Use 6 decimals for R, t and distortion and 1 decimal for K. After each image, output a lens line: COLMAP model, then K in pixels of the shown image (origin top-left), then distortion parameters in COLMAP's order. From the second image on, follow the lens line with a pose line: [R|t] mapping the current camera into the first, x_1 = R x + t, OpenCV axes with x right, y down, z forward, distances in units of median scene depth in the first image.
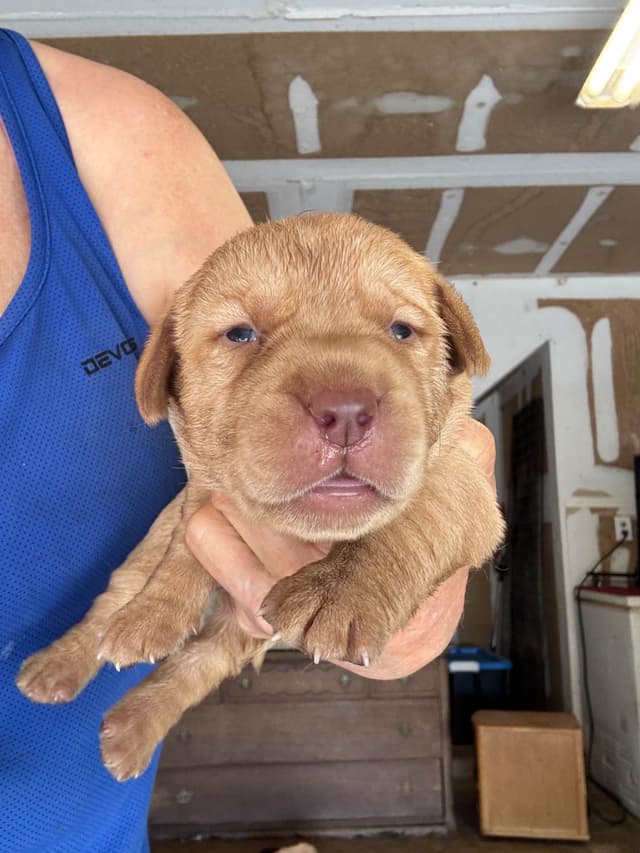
lens RADIAL K [[746.0, 0, 320.0], [0, 746.0, 426.5], [0, 0, 1]] dist [0.095094, -0.171119]
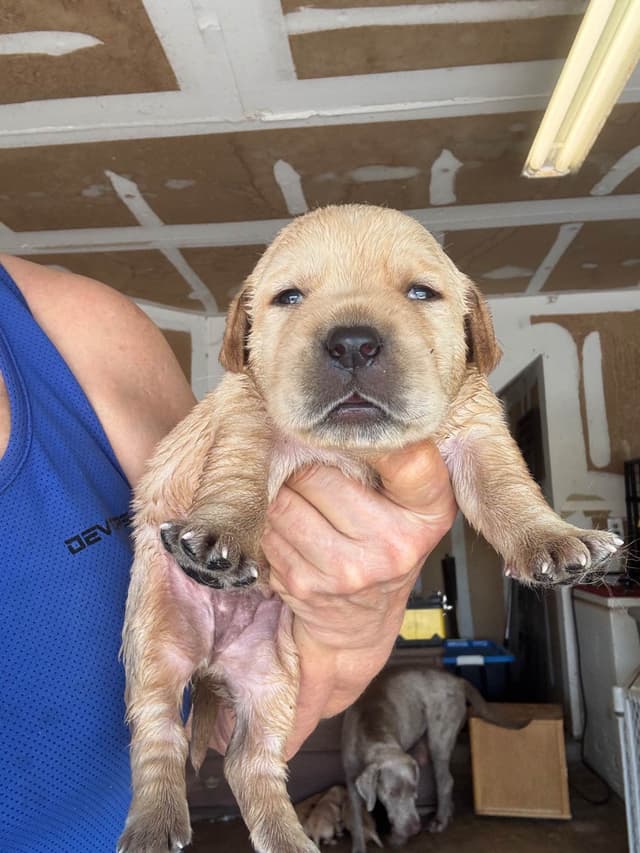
lens RADIAL K [[746.0, 0, 320.0], [0, 746.0, 426.5], [0, 0, 1]] dist [0.095094, -0.171119]
pose [[0.997761, -0.035277, -0.056814, 0.066017], [0.036524, 0.999111, 0.021057, -0.065073], [0.056021, -0.023085, 0.998163, -0.116527]]
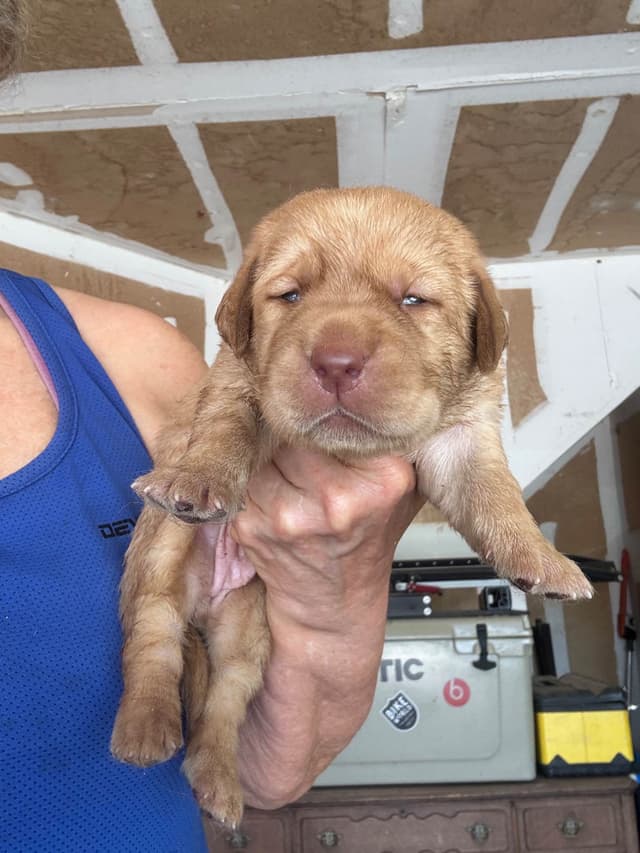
lens RADIAL K [[746.0, 0, 320.0], [0, 746.0, 426.5], [0, 0, 1]] dist [0.095094, -0.171119]
pose [[0.998440, -0.036954, -0.041861, -0.070838], [0.034240, 0.997376, -0.063788, 0.022132], [0.044108, 0.062255, 0.997085, 0.331776]]
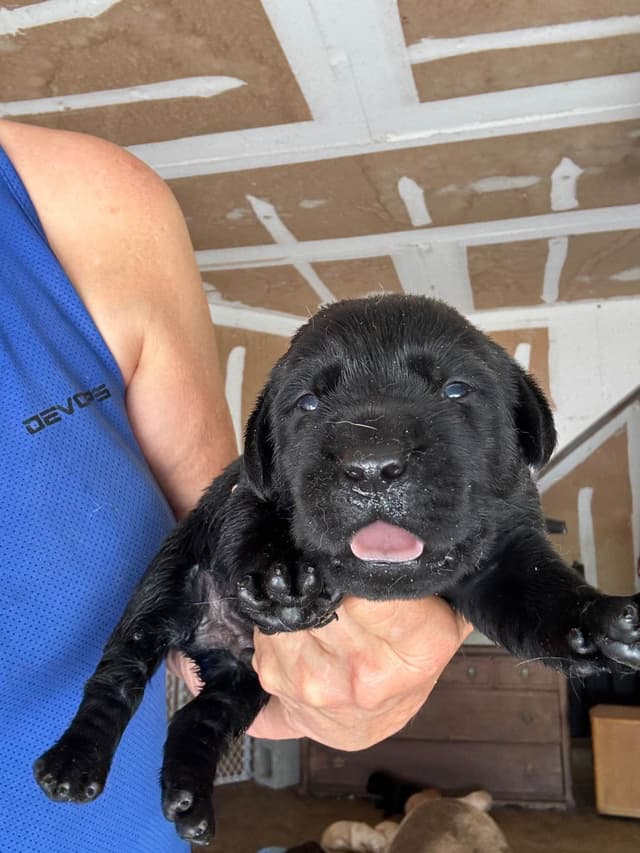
lens RADIAL K [[746.0, 0, 320.0], [0, 746.0, 426.5], [0, 0, 1]] dist [0.095094, -0.171119]
pose [[0.974057, -0.032909, -0.223899, 0.079273], [0.033951, 0.999423, 0.000803, -0.050374], [0.223744, -0.008384, 0.974612, -0.181852]]
